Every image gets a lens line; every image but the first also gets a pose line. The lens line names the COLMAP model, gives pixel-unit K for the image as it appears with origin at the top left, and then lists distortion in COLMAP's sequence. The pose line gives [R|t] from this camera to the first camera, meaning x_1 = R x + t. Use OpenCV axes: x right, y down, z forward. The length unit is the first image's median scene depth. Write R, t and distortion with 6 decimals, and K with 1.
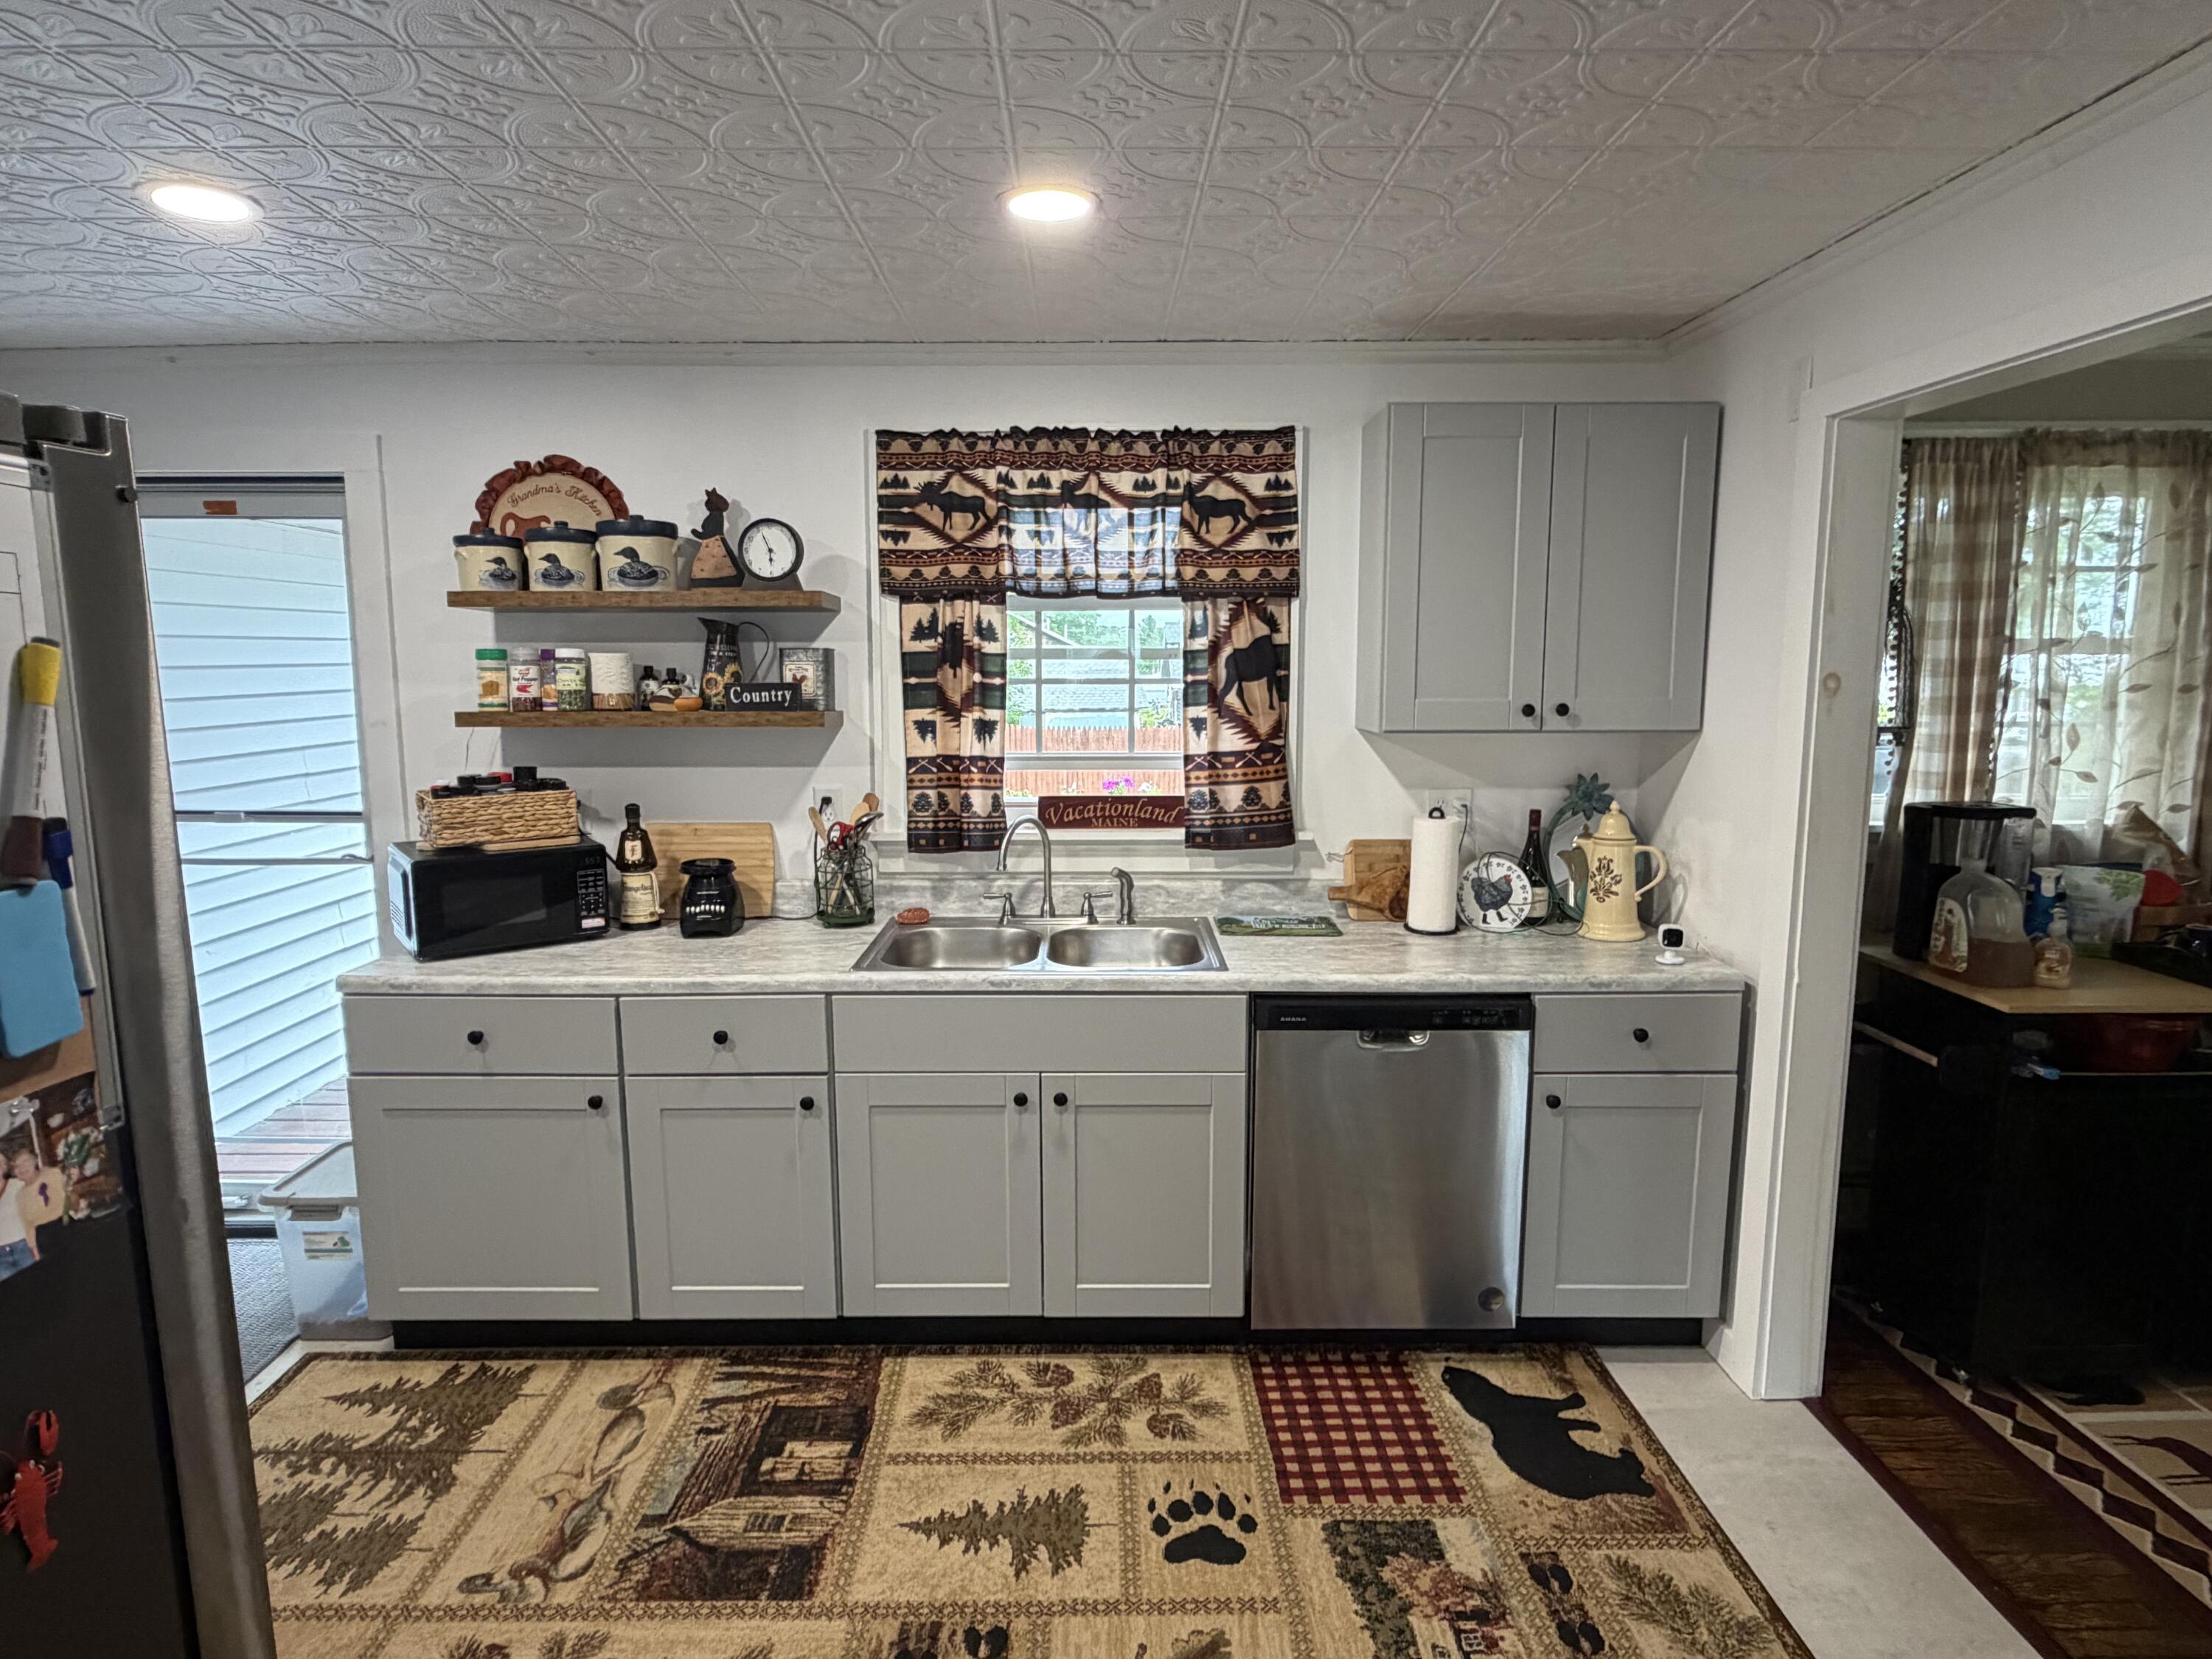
lens RADIAL K [[1234.2, 0, 1100.9], [0, 1234.2, 829.2], [0, 0, 1]] dist [-0.001686, -0.000667]
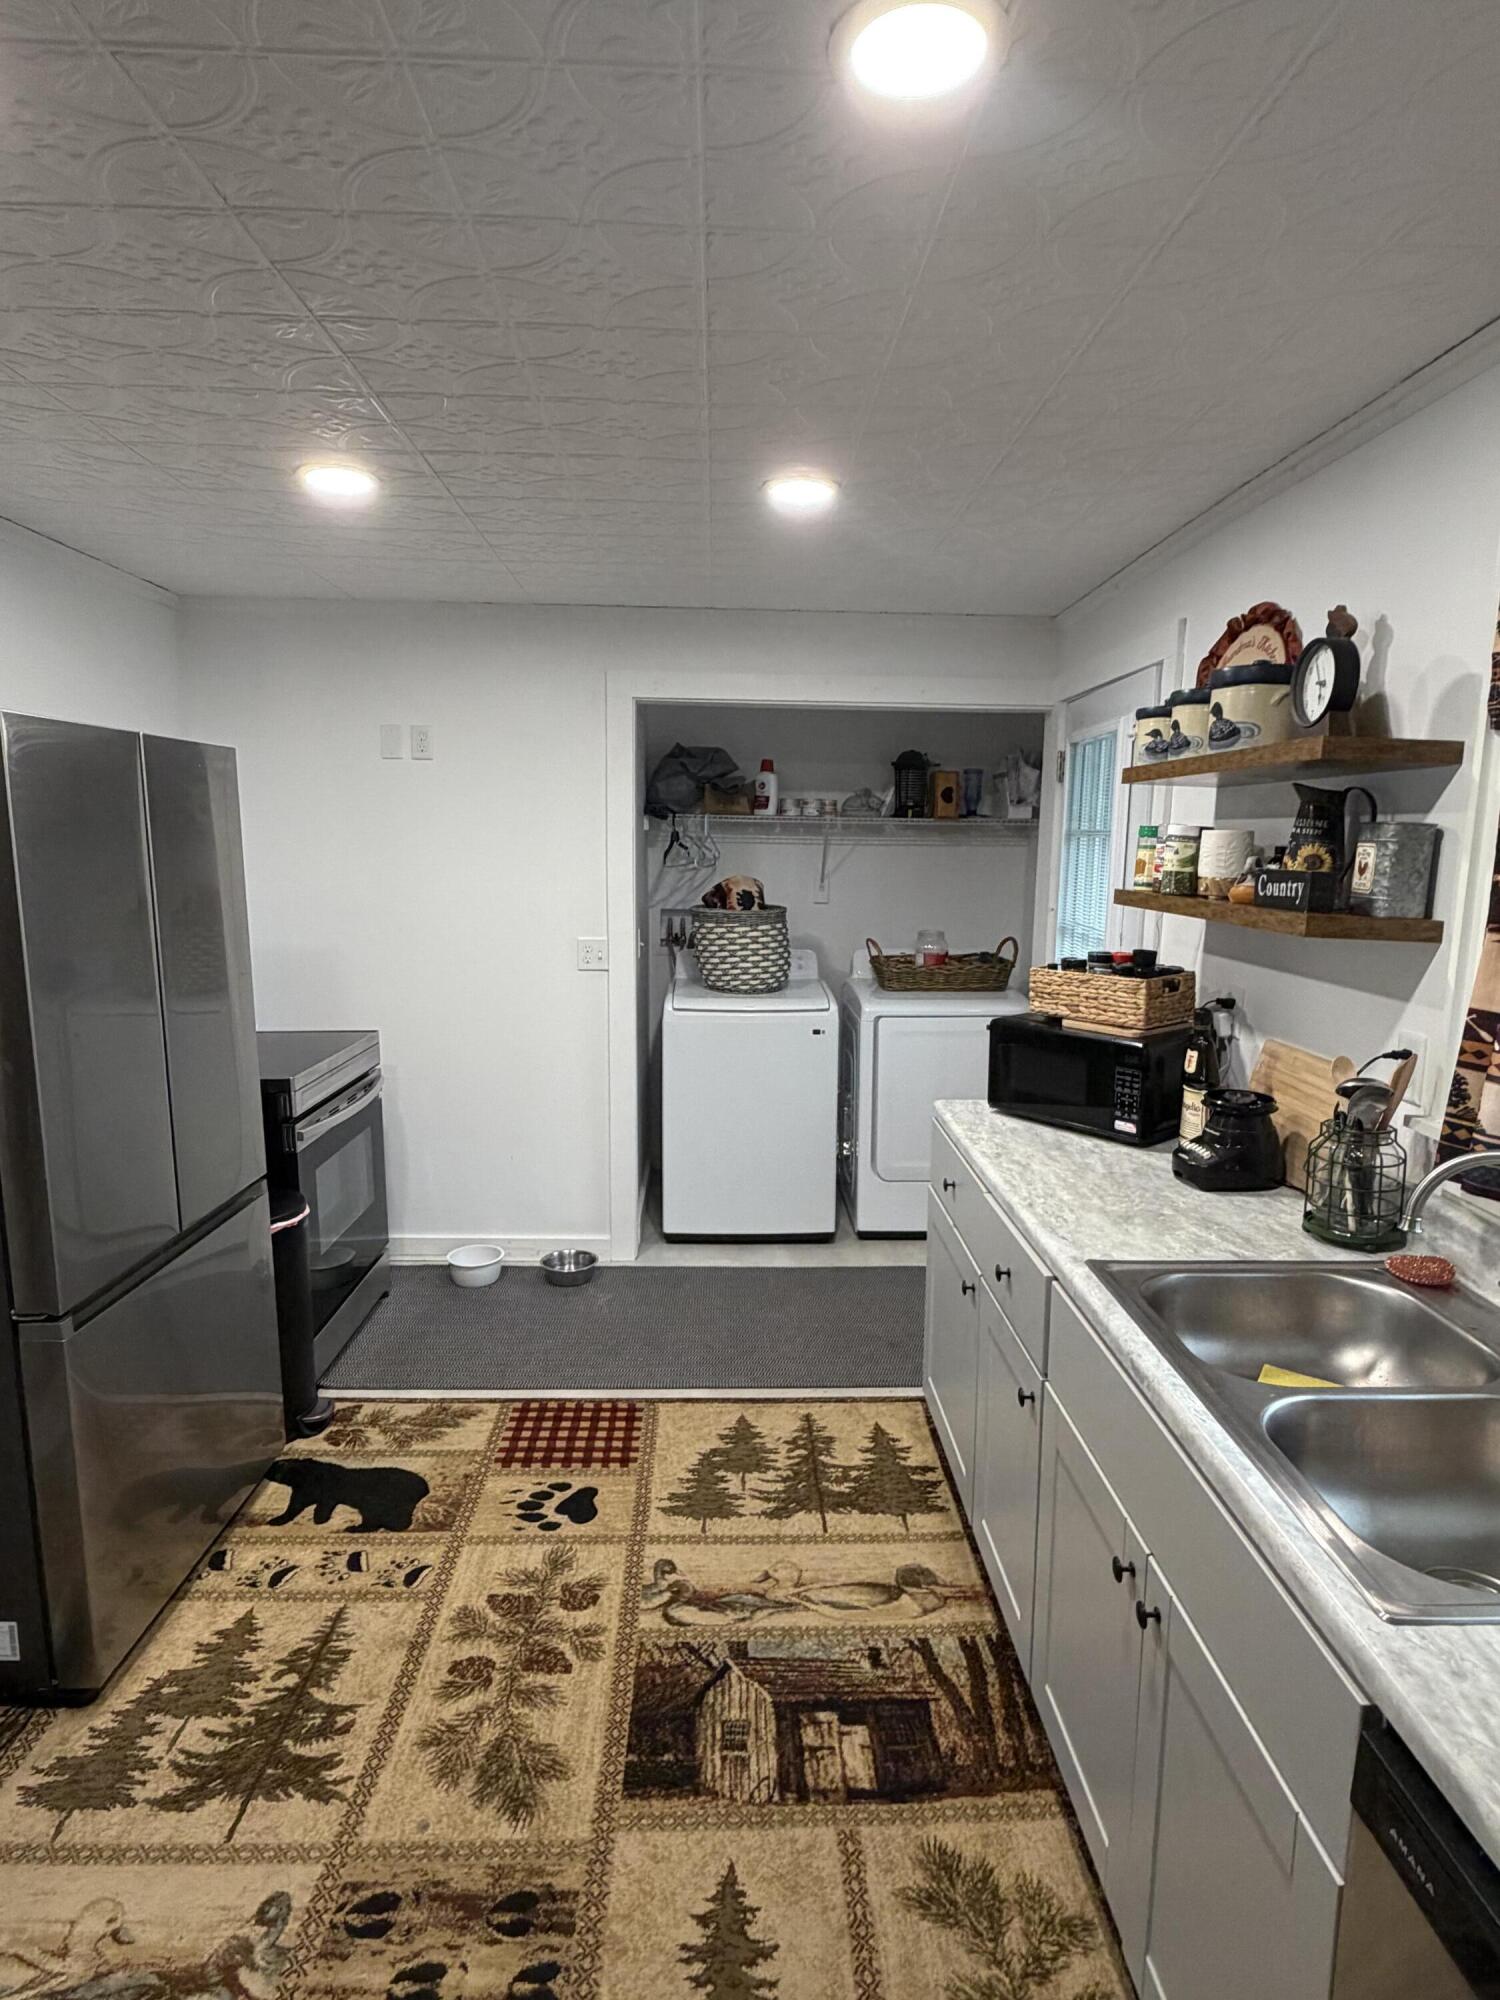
lens RADIAL K [[1115.9, 0, 753.4], [0, 1115.9, 994.3], [0, 0, 1]] dist [-0.001686, -0.000667]
pose [[0.025221, 0.141544, -0.989611, 0.467547], [-0.154765, 0.978543, 0.136016, -0.109032], [0.987629, 0.149727, 0.046586, 0.832991]]
